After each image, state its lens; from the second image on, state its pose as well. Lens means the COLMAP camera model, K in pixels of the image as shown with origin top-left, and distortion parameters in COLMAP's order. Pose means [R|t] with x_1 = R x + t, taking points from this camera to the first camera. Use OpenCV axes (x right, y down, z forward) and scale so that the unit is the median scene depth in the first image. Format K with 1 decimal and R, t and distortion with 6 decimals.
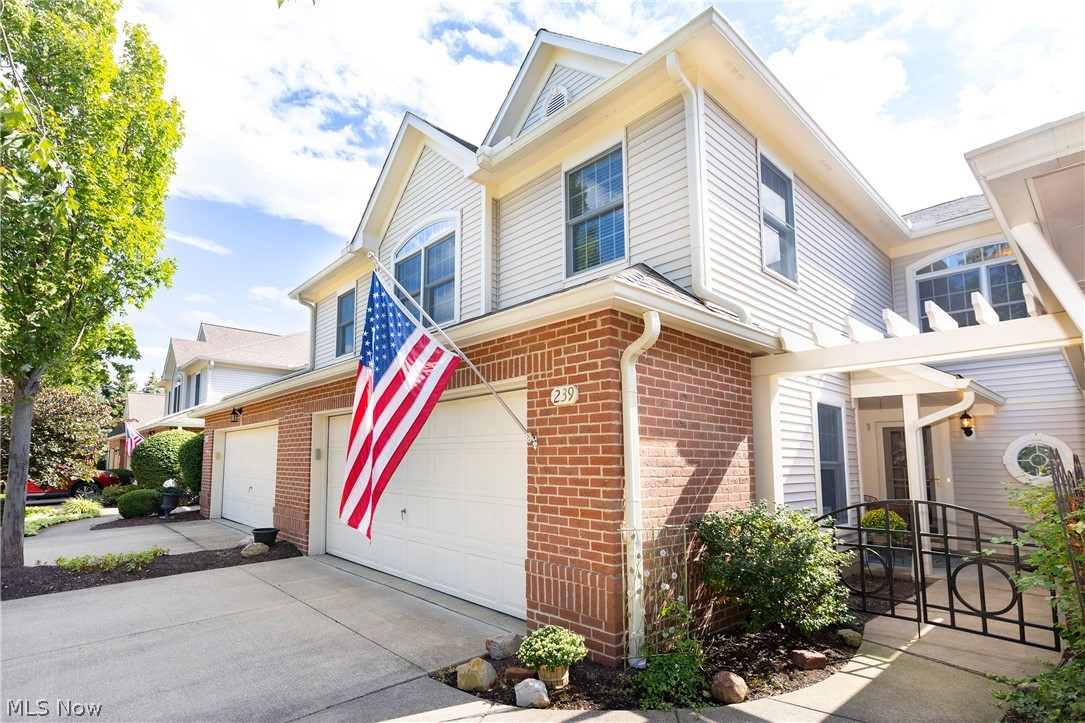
lens RADIAL K [[472.7, 0, 552.7], [0, 472.7, 419.1], [0, 0, 1]] dist [-0.017065, -0.000106]
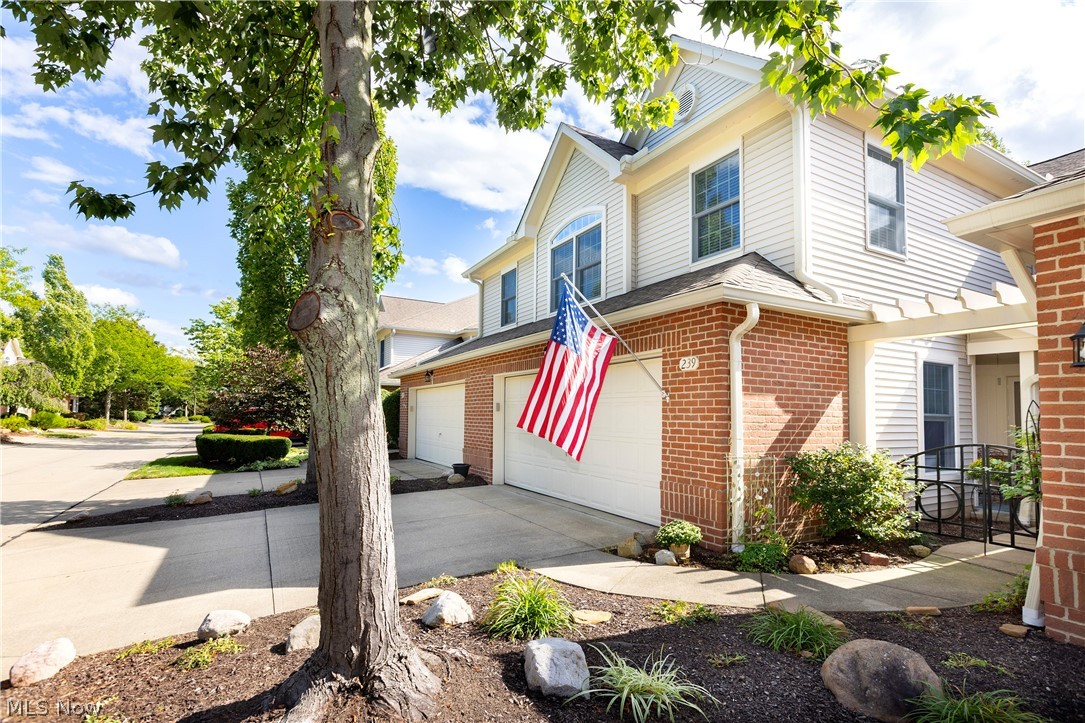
lens RADIAL K [[494.4, 0, 598.4], [0, 494.4, 403.0], [0, 0, 1]] dist [0.000551, 0.000178]
pose [[0.983379, 0.000186, -0.181563, 0.025307], [0.010935, 0.998124, 0.060244, -0.023316], [0.181233, -0.061228, 0.981532, -0.455319]]
